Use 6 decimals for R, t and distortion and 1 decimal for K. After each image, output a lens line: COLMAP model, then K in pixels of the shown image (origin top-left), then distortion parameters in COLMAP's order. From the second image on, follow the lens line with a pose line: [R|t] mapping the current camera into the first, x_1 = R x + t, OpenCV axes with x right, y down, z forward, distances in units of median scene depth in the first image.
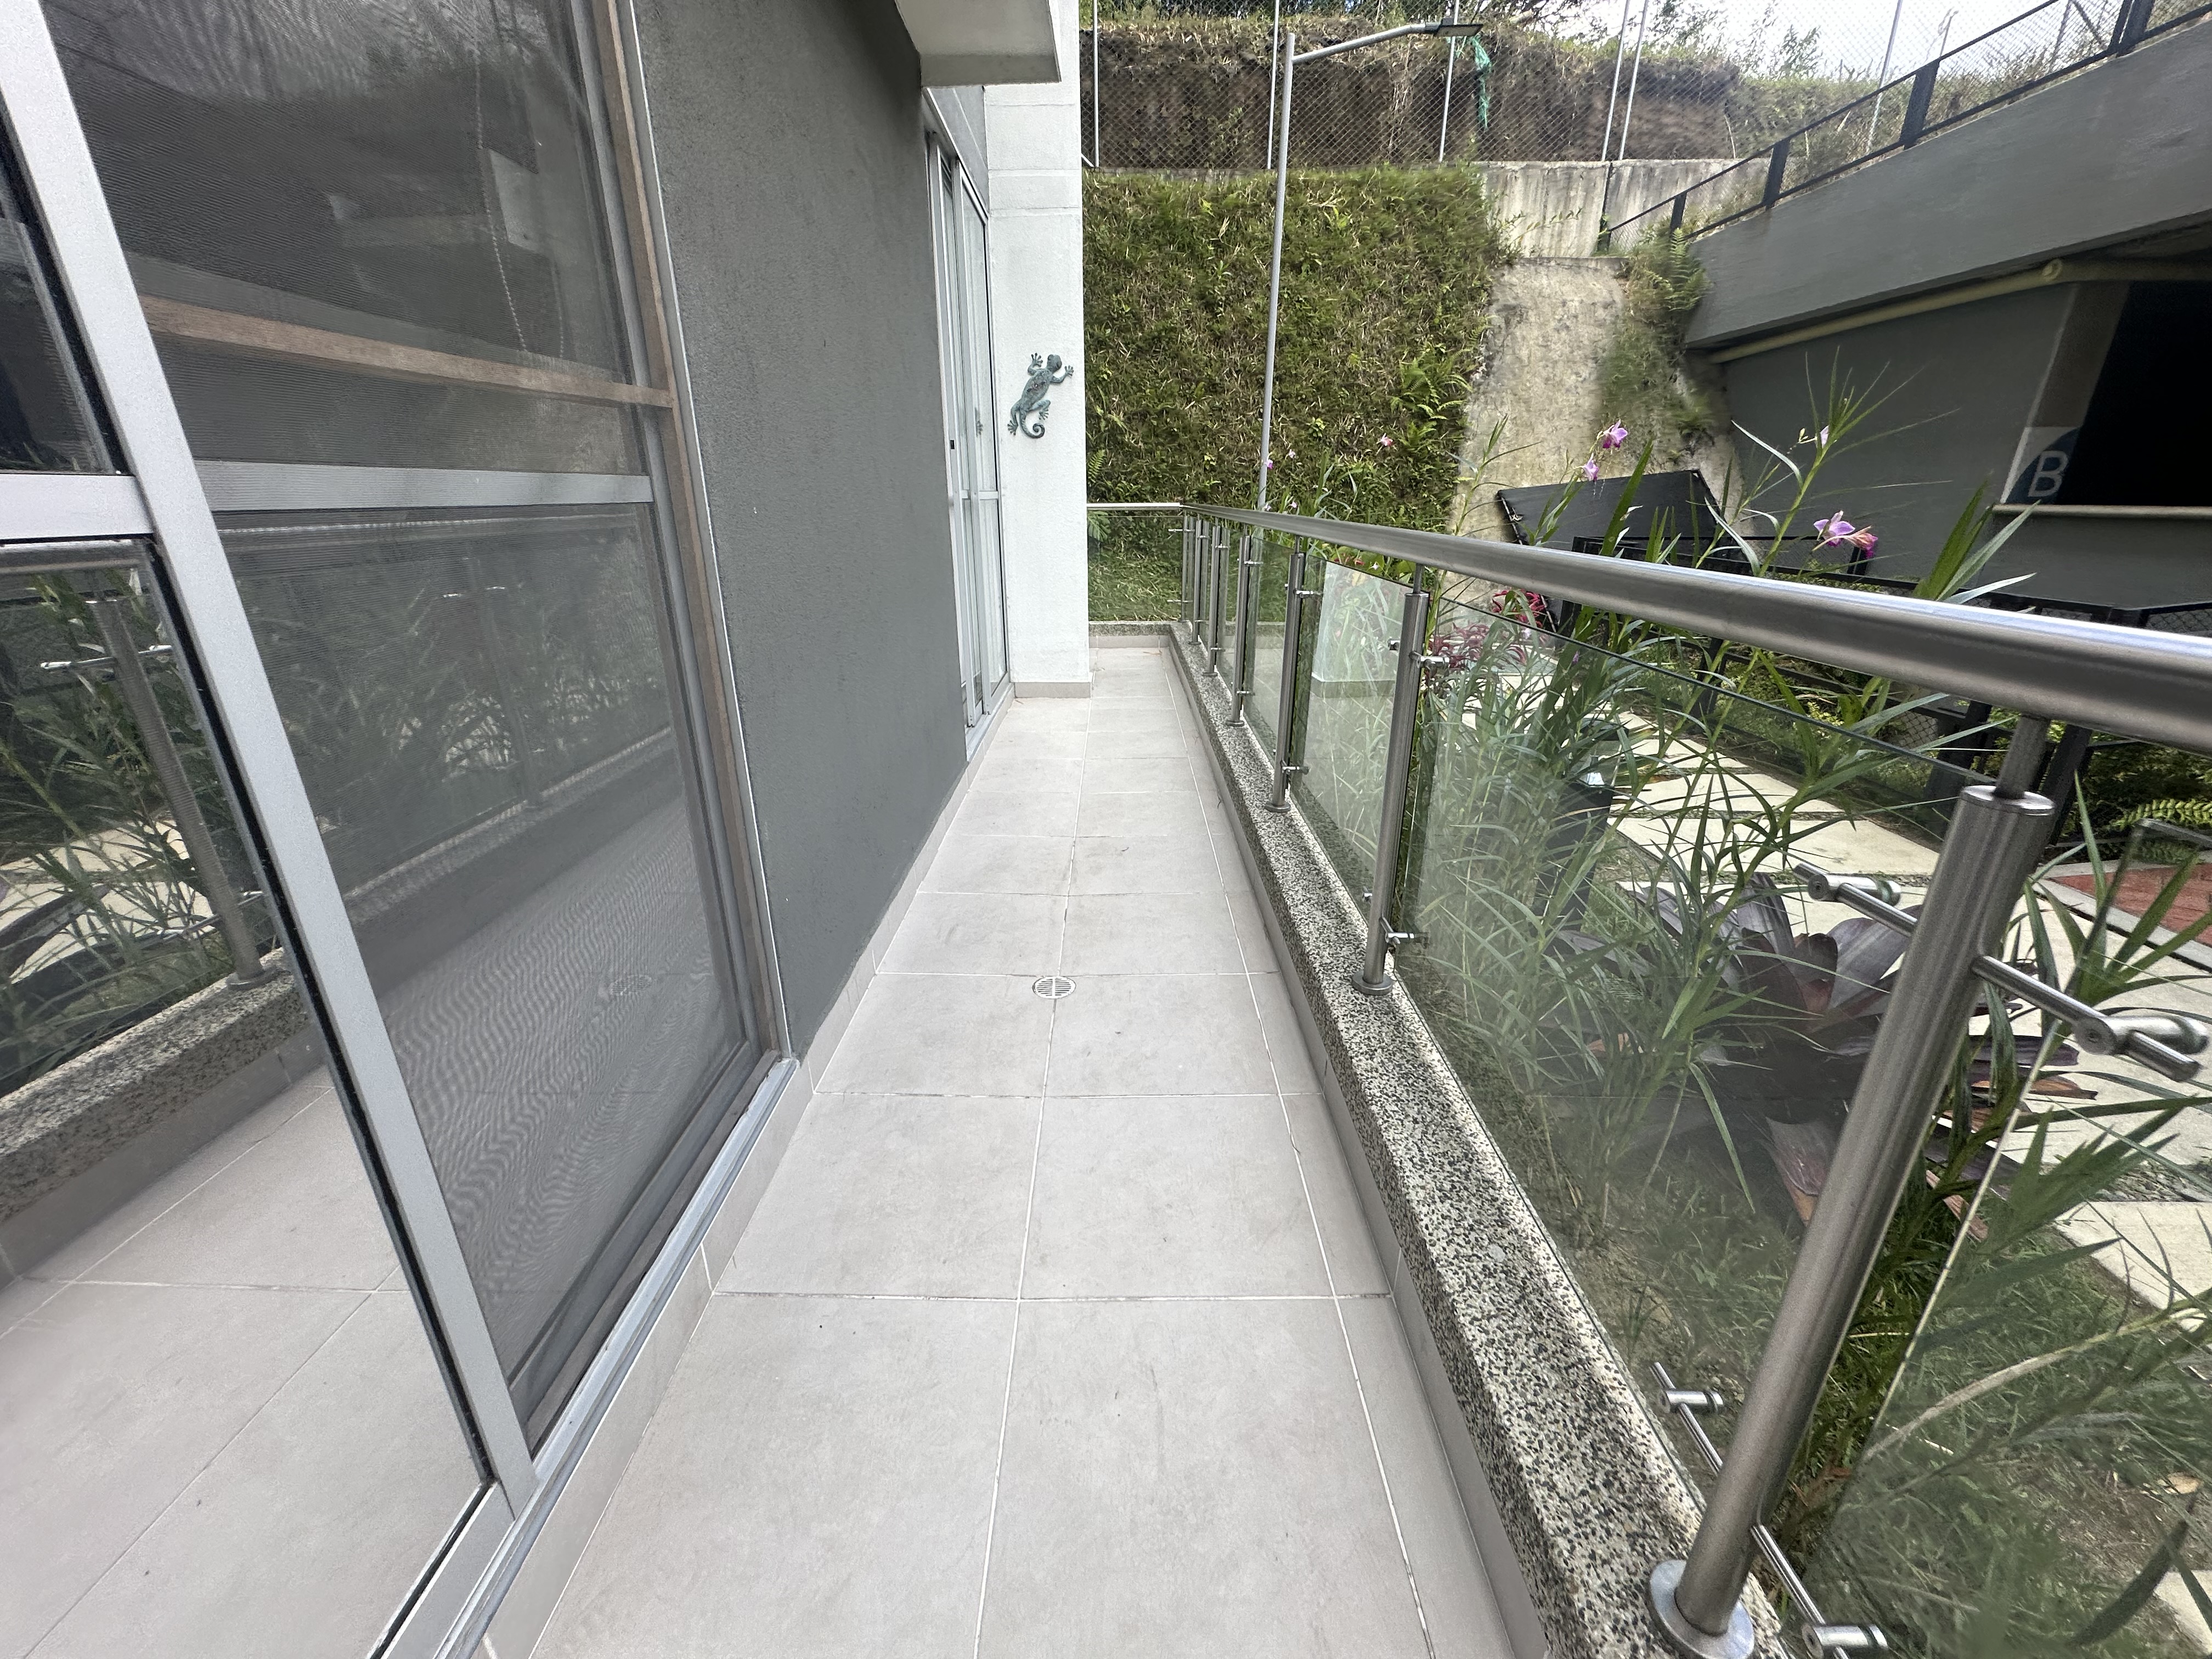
lens RADIAL K [[884.5, 0, 1108.0], [0, 884.5, 826.2], [0, 0, 1]] dist [-0.001897, 0.000825]
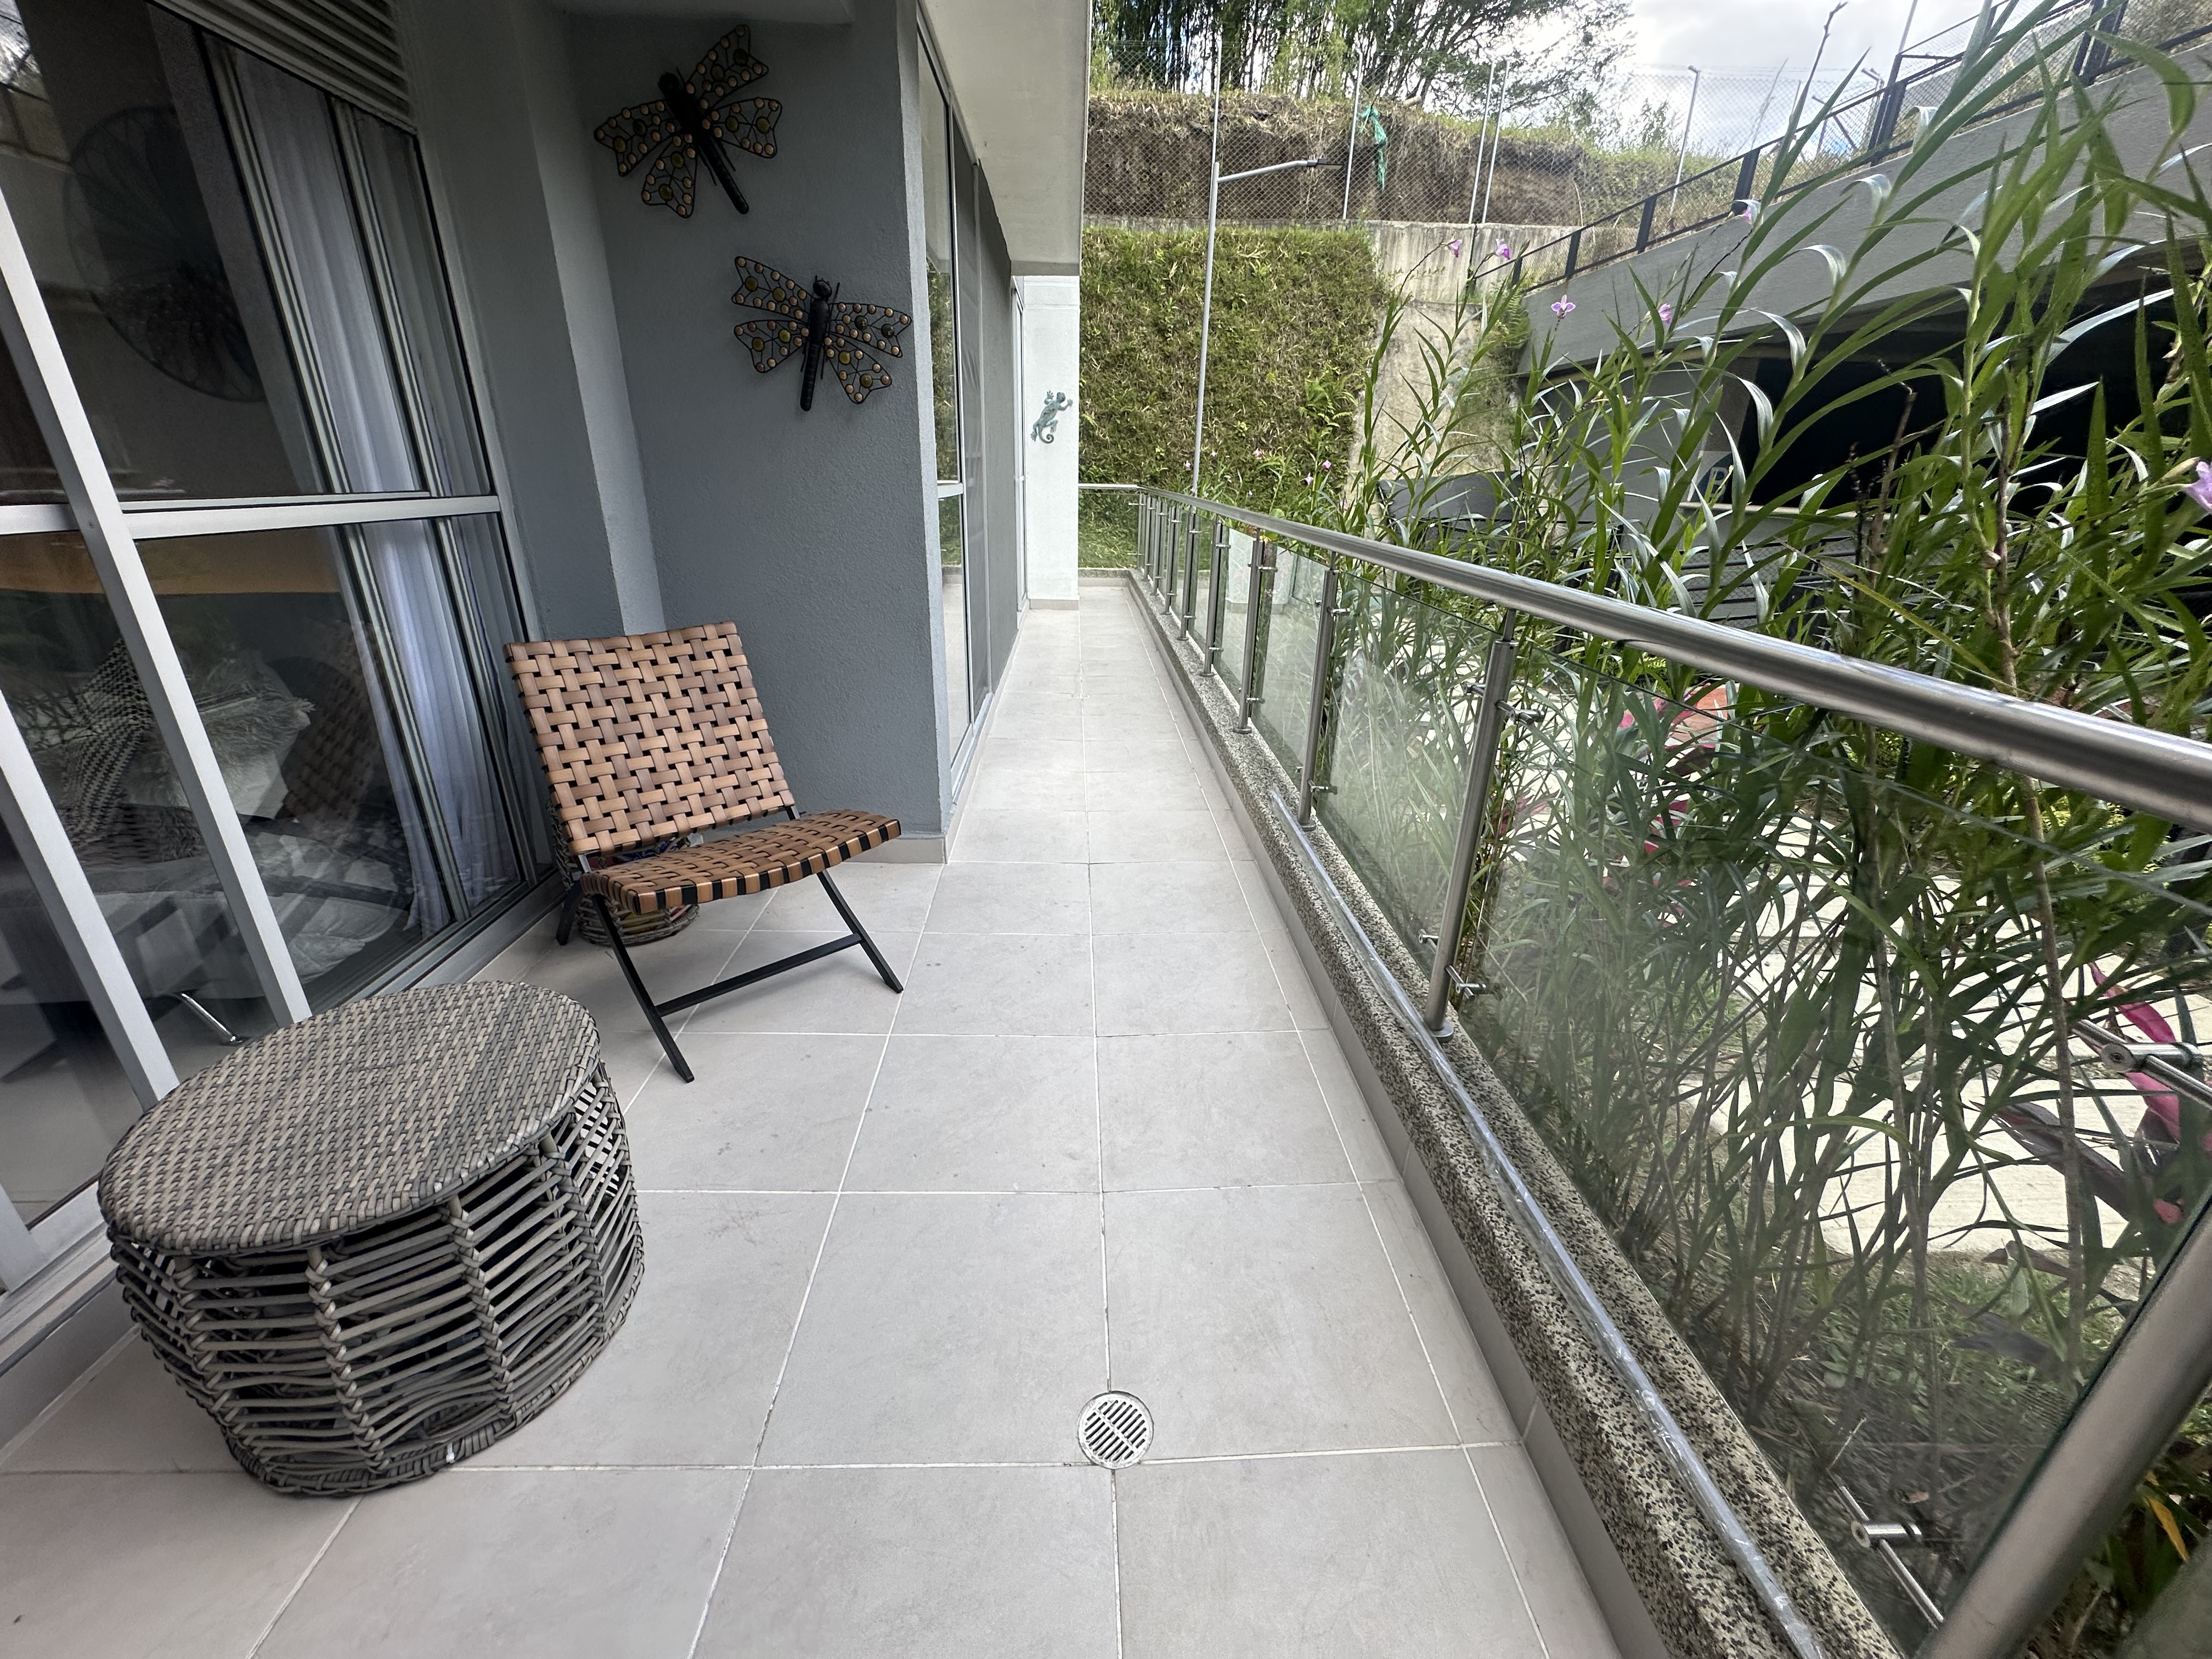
lens RADIAL K [[884.5, 0, 1108.0], [0, 884.5, 826.2], [0, 0, 1]] dist [-0.001897, 0.000825]
pose [[0.998568, 0.009113, 0.052720, -0.025129], [-0.010378, 0.999664, 0.023769, 0.107259], [-0.052485, -0.024282, 0.998326, -0.308303]]
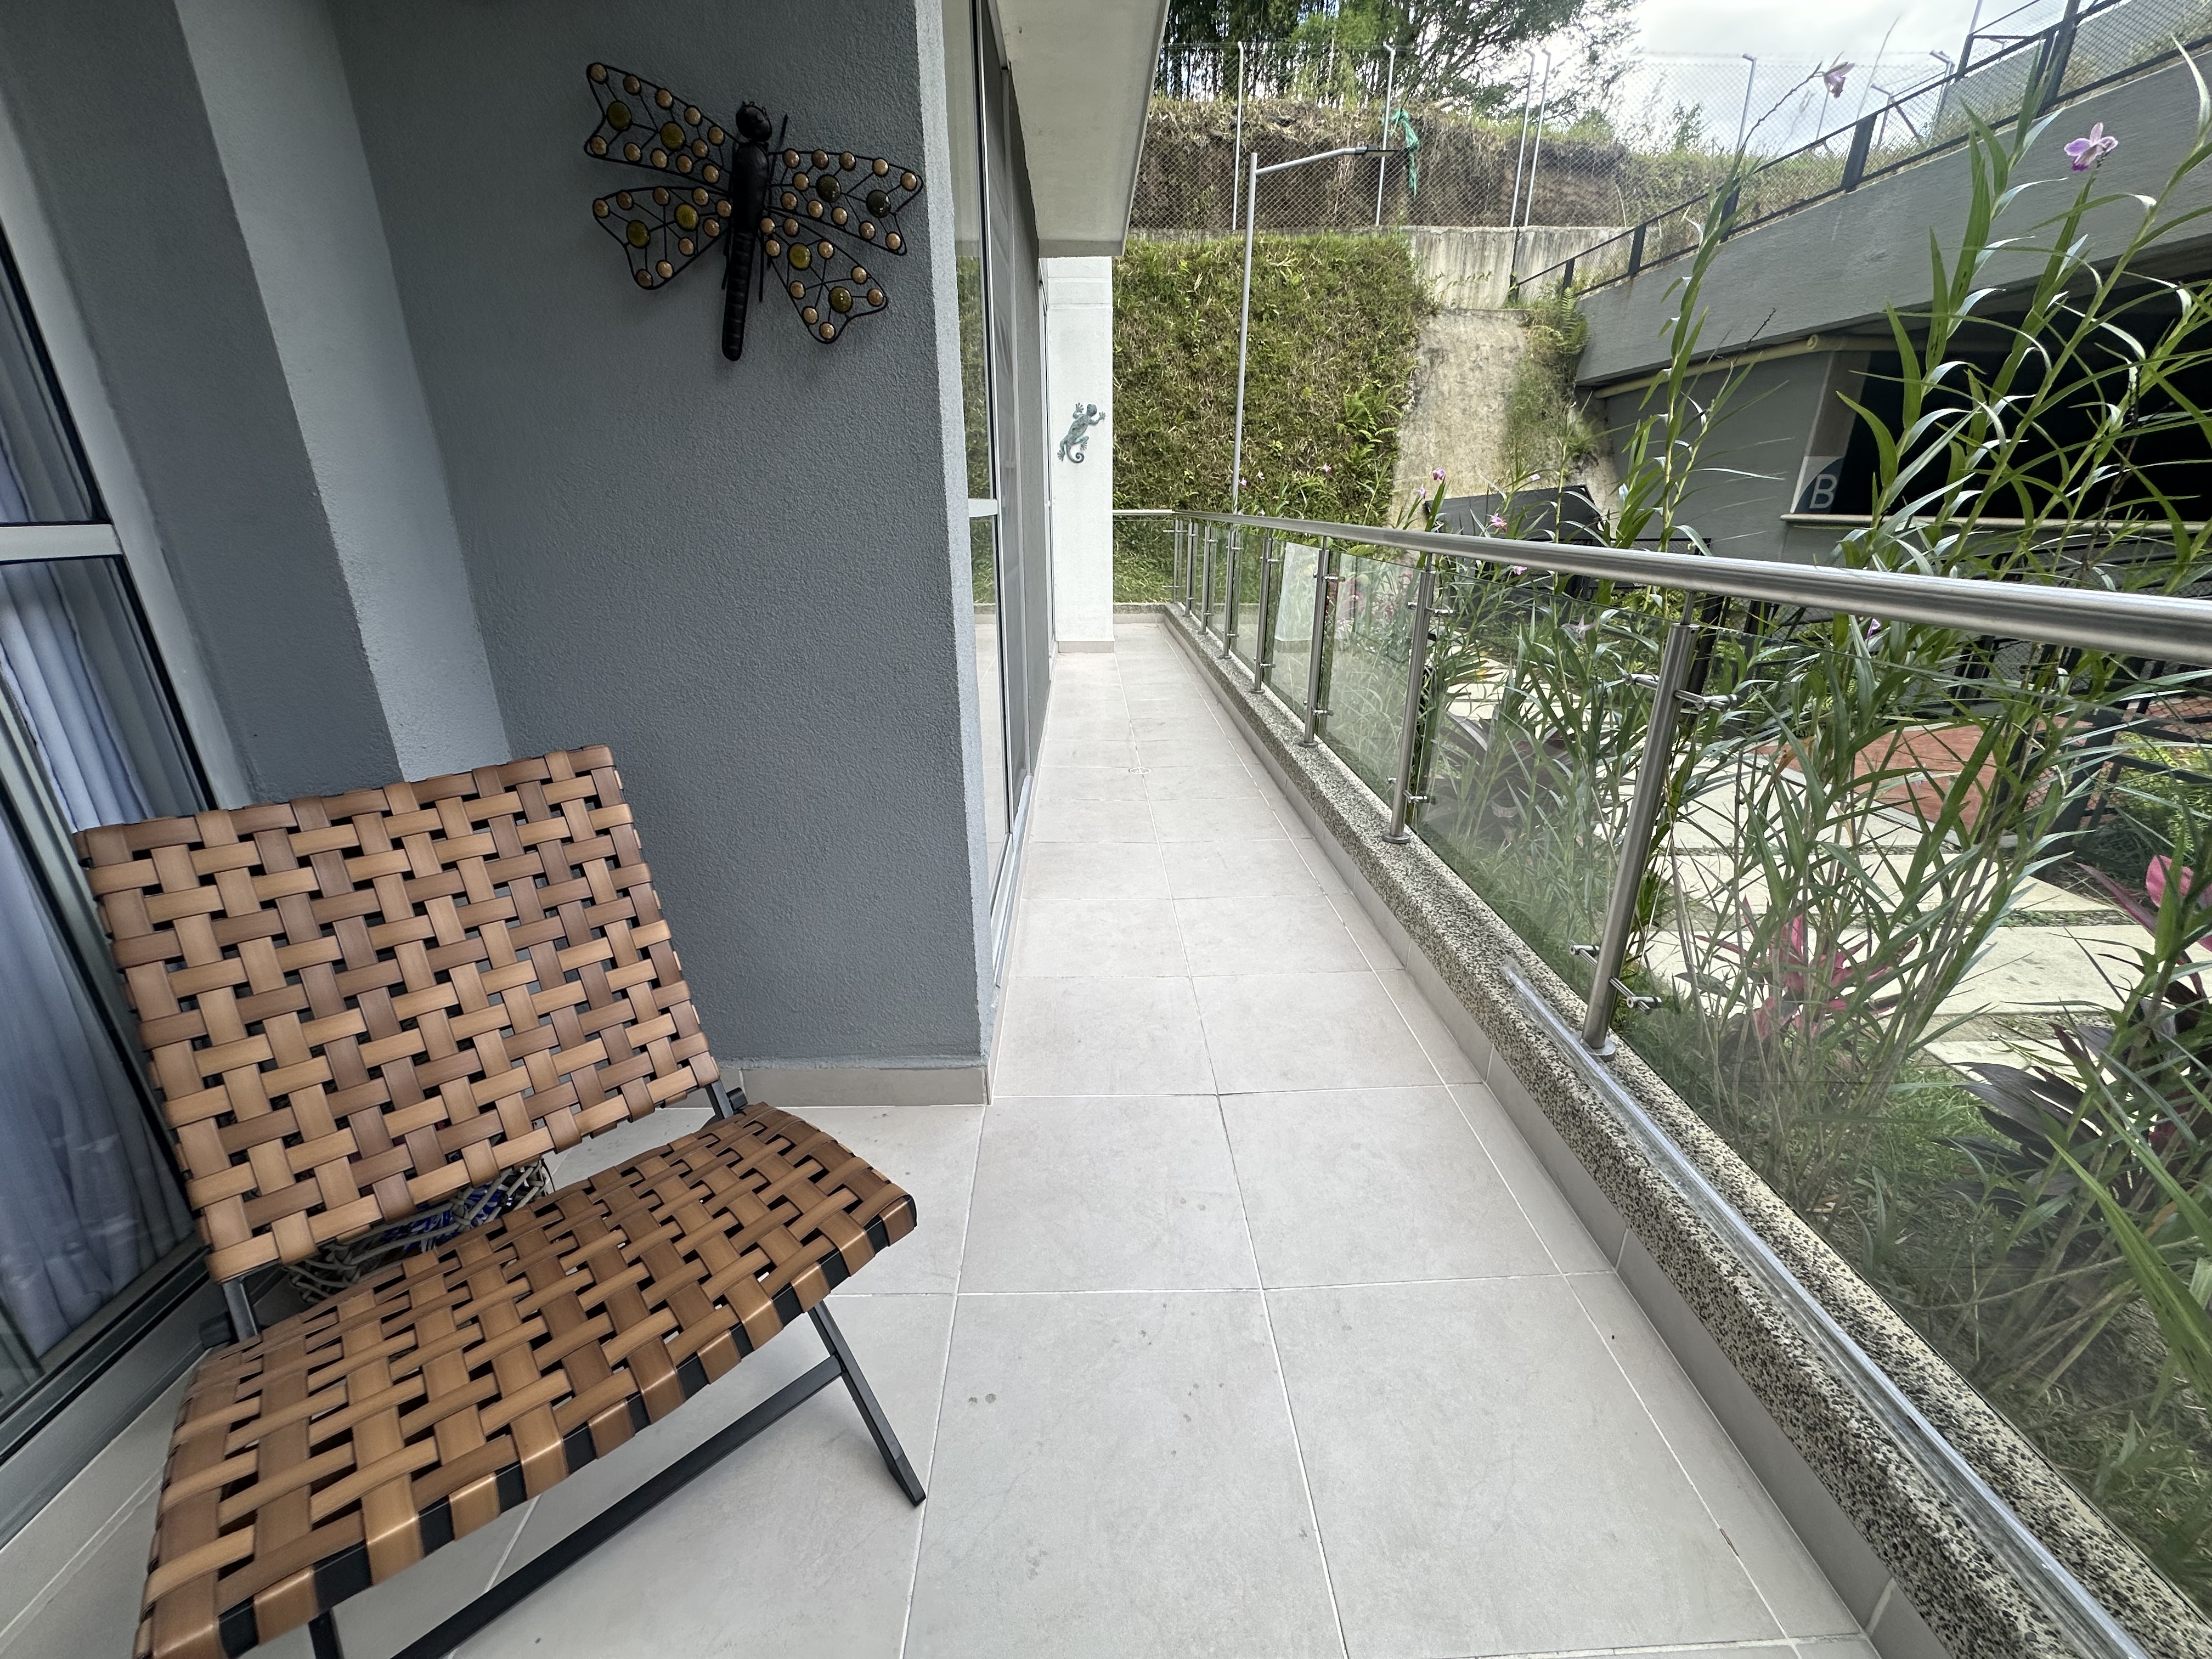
lens RADIAL K [[884.5, 0, 1108.0], [0, 884.5, 826.2], [0, 0, 1]] dist [-0.001897, 0.000825]
pose [[0.999168, -0.009485, 0.039657, -0.046181], [0.009788, 0.999924, -0.007474, 0.070861], [-0.039583, 0.007856, 0.999185, -0.191003]]
